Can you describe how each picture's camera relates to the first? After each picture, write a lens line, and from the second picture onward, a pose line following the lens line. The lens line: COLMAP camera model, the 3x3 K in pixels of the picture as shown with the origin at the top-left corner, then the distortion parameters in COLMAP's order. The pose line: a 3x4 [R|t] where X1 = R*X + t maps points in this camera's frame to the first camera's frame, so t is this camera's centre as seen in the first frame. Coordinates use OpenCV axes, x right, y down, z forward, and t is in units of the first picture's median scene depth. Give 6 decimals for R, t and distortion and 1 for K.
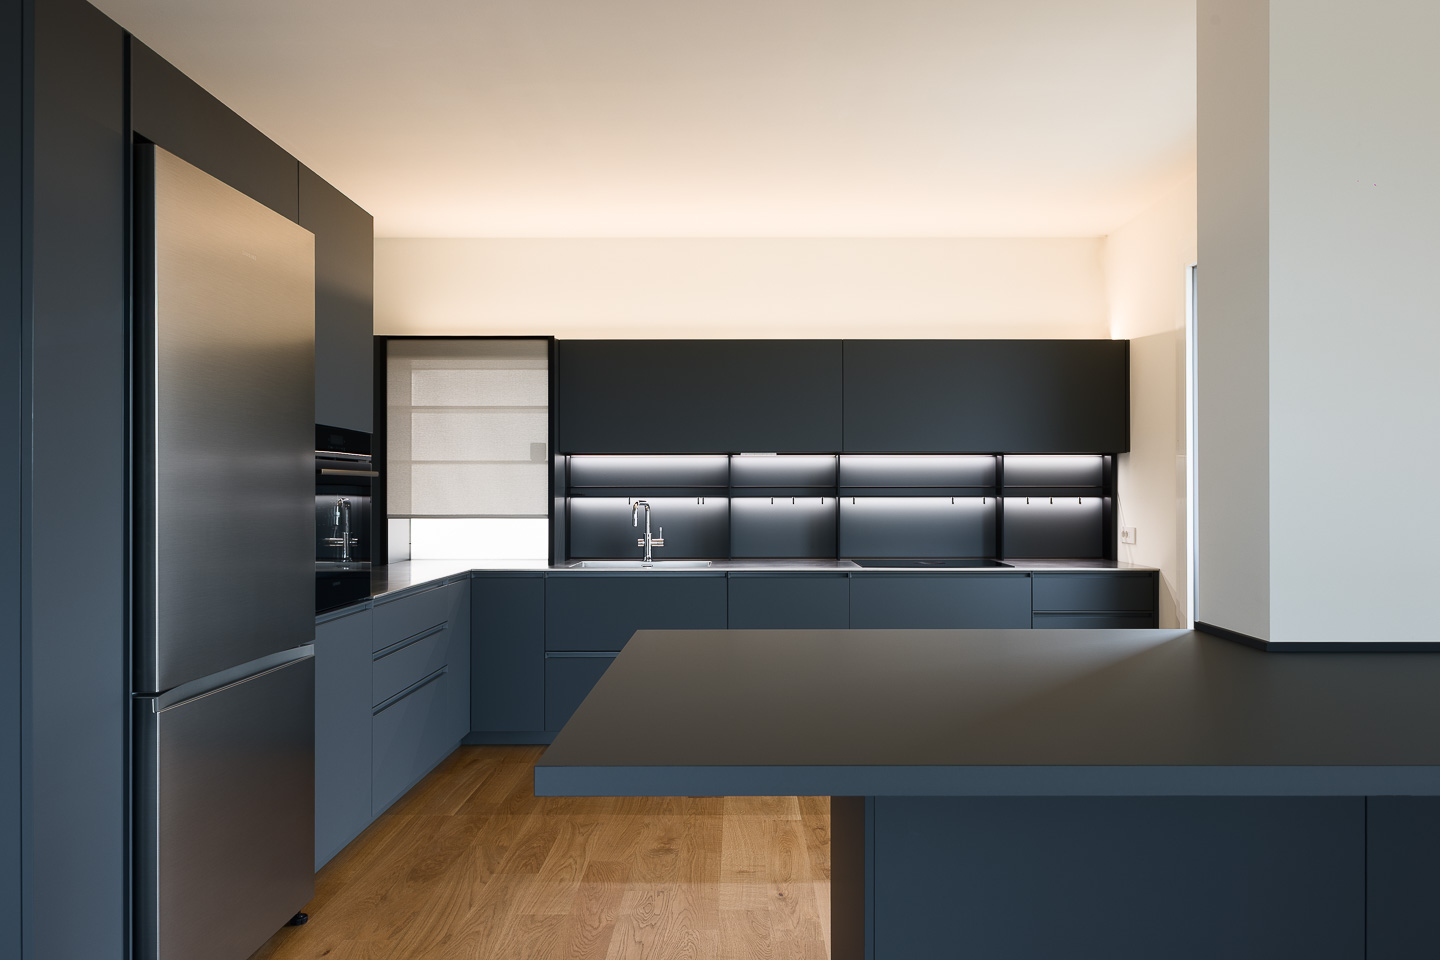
lens RADIAL K [[965.8, 0, 748.5], [0, 965.8, 491.7], [0, 0, 1]] dist [0.002933, -0.005918]
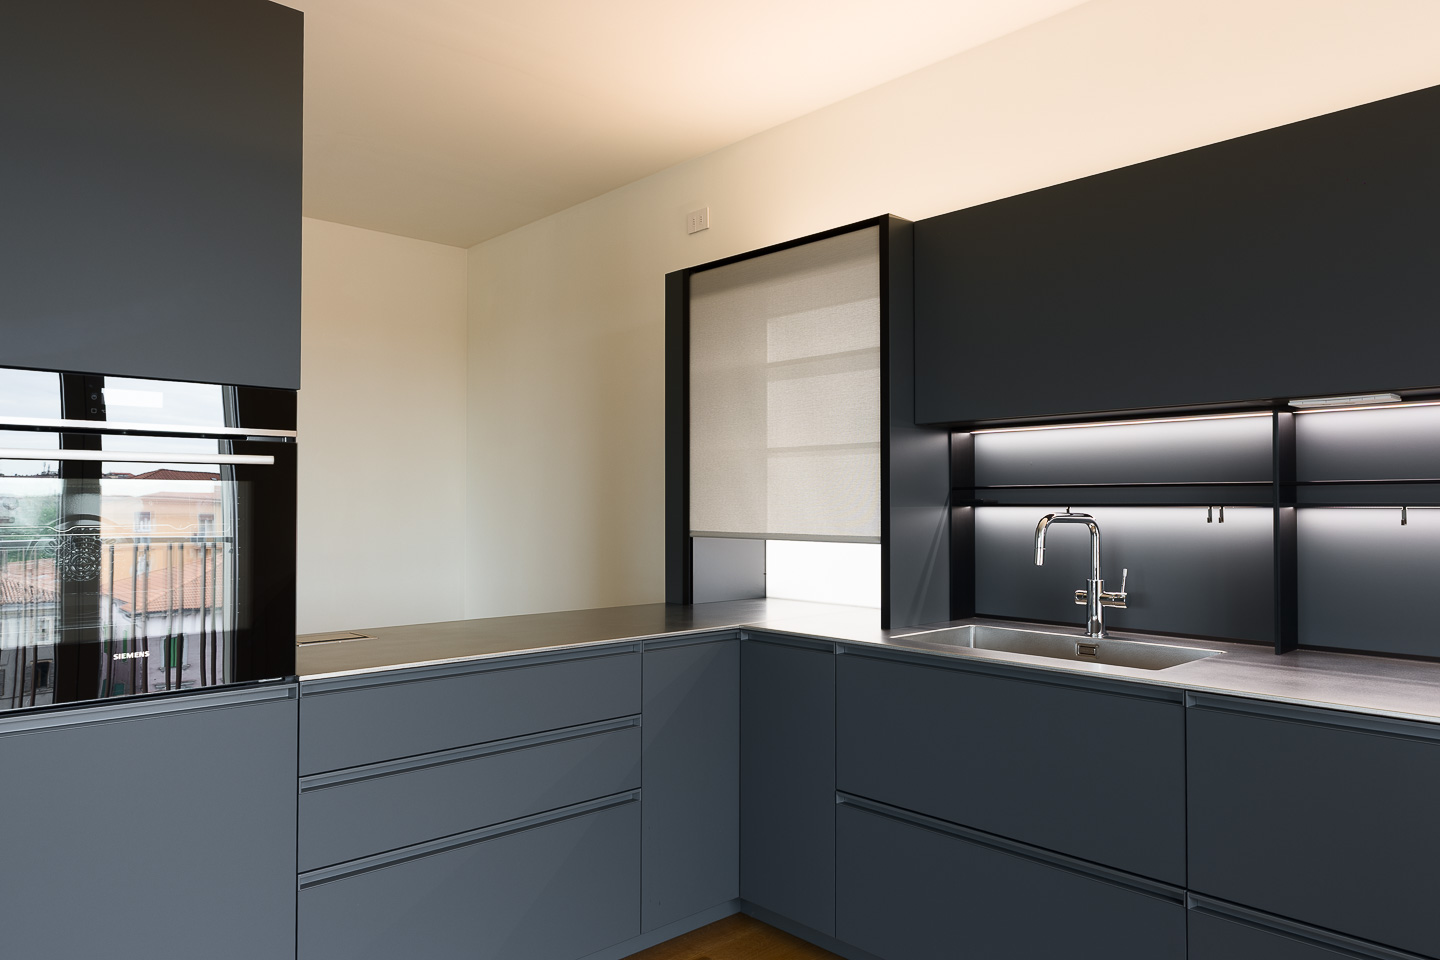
lens RADIAL K [[965.8, 0, 716.5], [0, 965.8, 479.3], [0, 0, 1]] dist [0.002933, -0.005918]
pose [[0.670316, -0.017846, -0.741862, 0.135867], [-0.000585, 0.999698, -0.024576, 0.004102], [0.742076, 0.016908, 0.670103, 0.537213]]
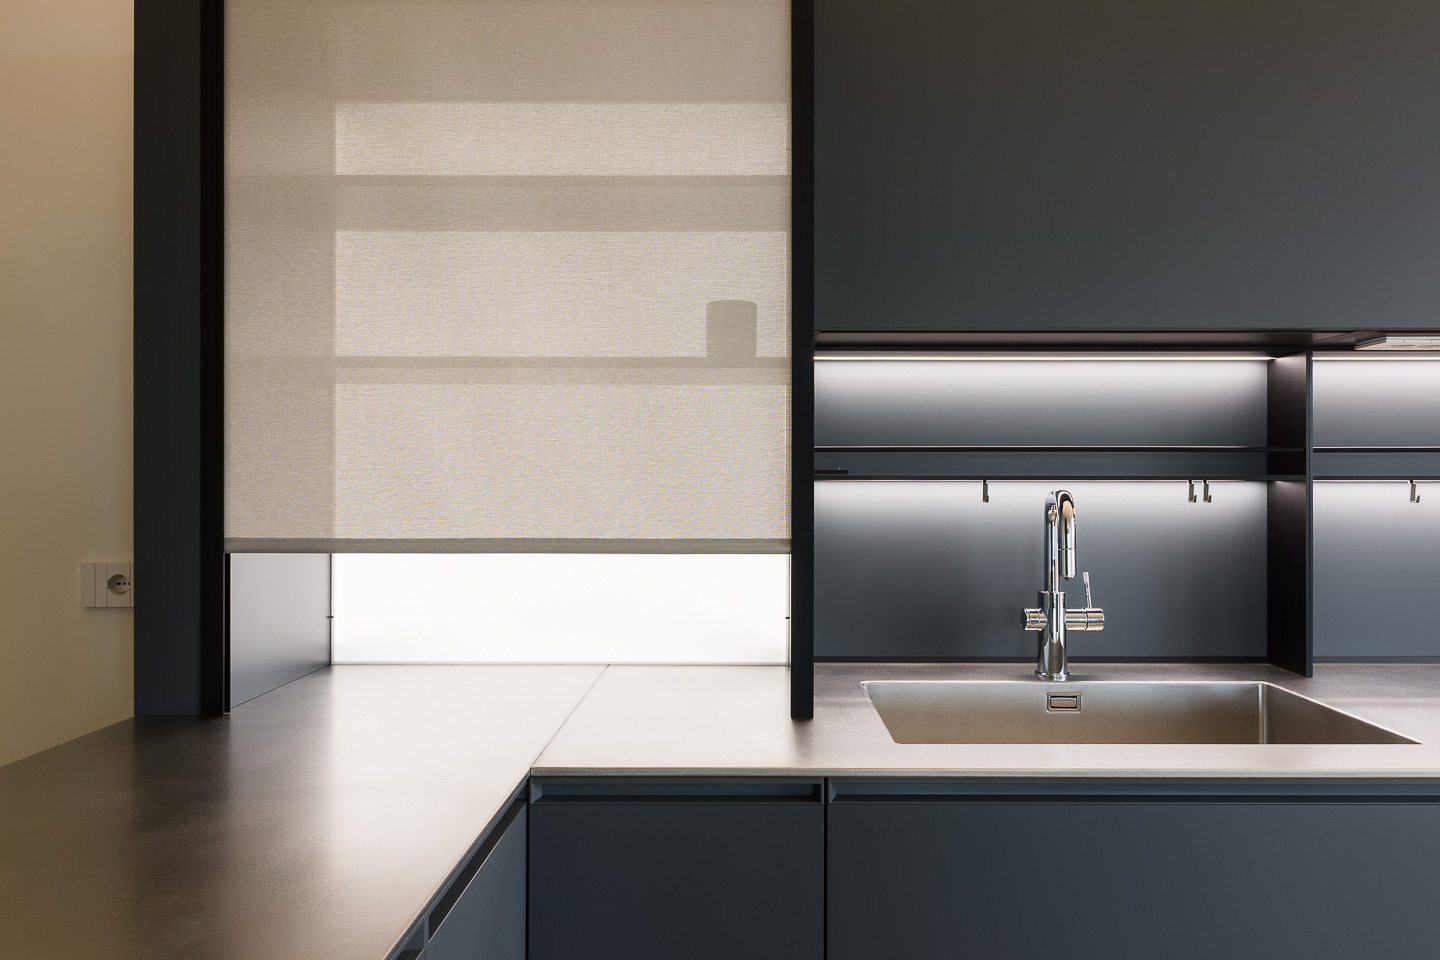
lens RADIAL K [[965.8, 0, 734.1], [0, 965.8, 476.2], [0, 0, 1]] dist [0.002933, -0.005918]
pose [[0.999860, 0.000784, -0.016736, -0.210989], [-0.000874, 0.999985, -0.005358, 0.006267], [0.016732, 0.005372, 0.999846, 0.689029]]
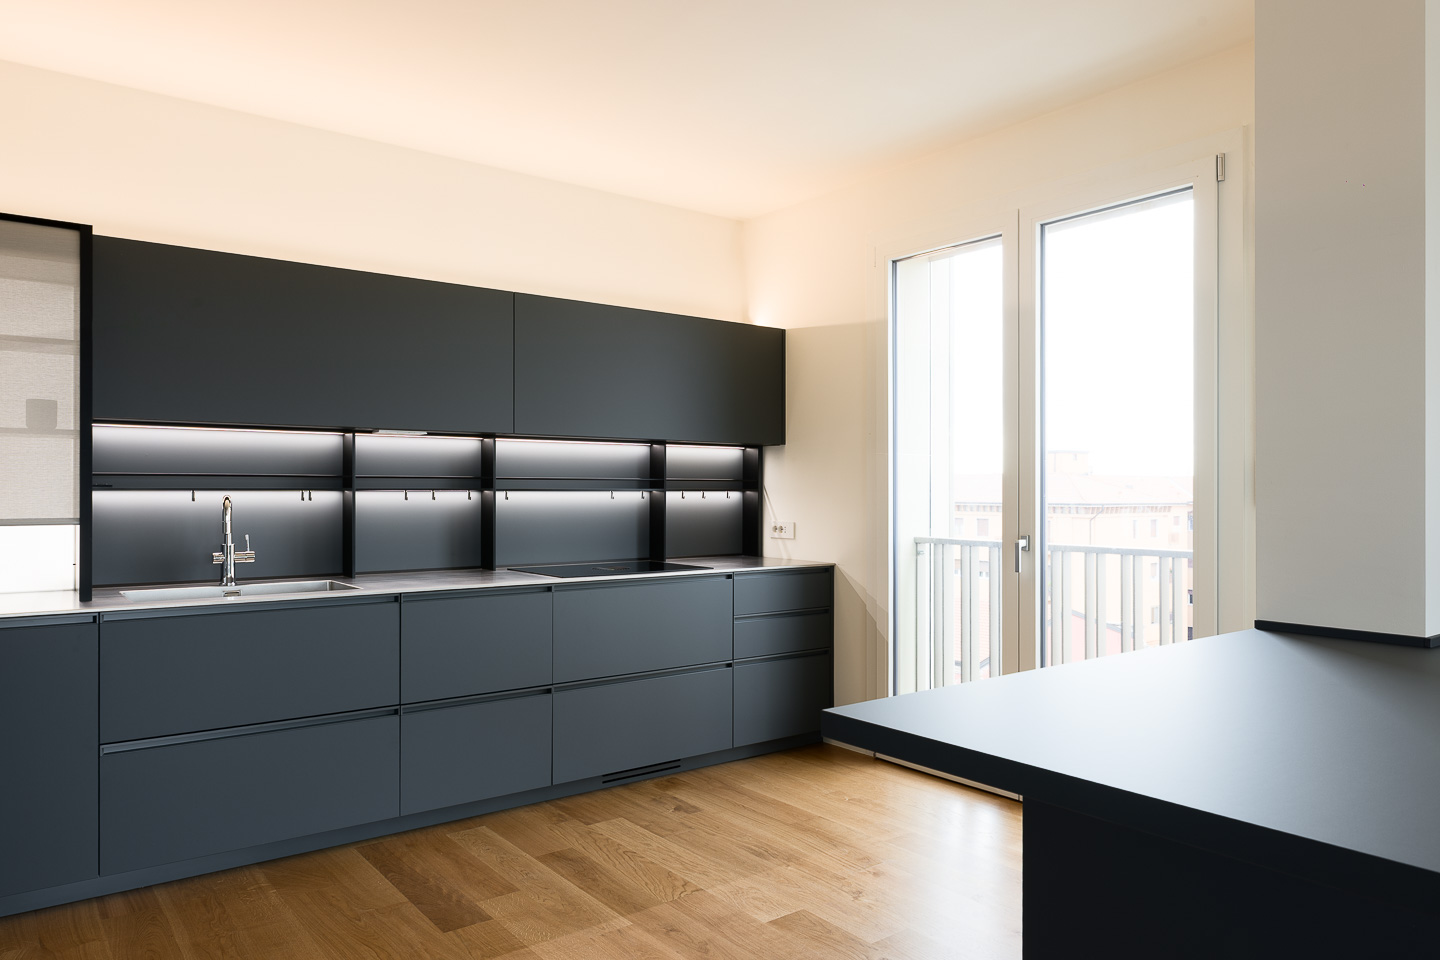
lens RADIAL K [[965.8, 0, 716.1], [0, 965.8, 488.3], [0, 0, 1]] dist [0.002933, -0.005918]
pose [[0.799638, 0.003103, 0.600475, -0.242770], [-0.002561, 0.999995, -0.001758, 0.004583], [-0.600477, -0.000132, 0.799642, 0.262984]]
